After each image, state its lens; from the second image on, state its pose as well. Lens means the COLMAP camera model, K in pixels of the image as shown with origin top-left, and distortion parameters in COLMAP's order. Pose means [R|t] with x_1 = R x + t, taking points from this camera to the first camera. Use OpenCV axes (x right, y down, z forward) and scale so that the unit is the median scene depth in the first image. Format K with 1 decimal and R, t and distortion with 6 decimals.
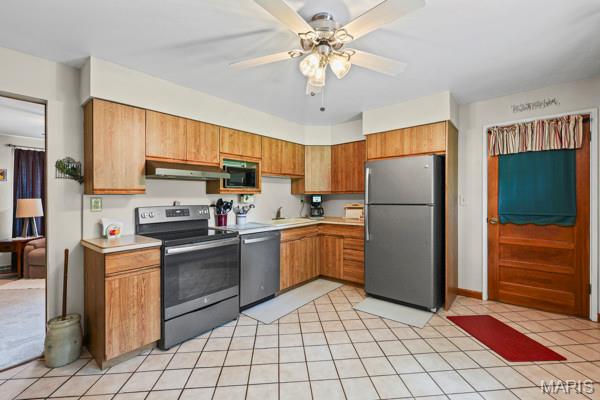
lens RADIAL K [[263.2, 0, 300.8], [0, 263.2, 201.1], [0, 0, 1]] dist [0.000747, 0.000171]
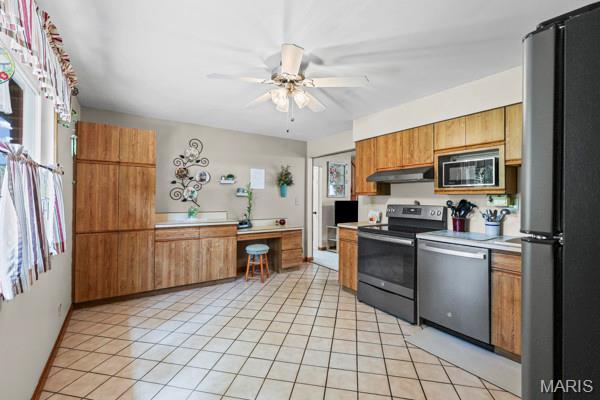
lens RADIAL K [[263.2, 0, 300.8], [0, 263.2, 201.1], [0, 0, 1]] dist [0.000747, 0.000171]
pose [[-0.280223, 0.015219, -0.959814, 0.803552], [-0.018880, 0.999594, 0.021362, -0.016410], [0.959749, 0.024107, -0.279822, 0.879093]]
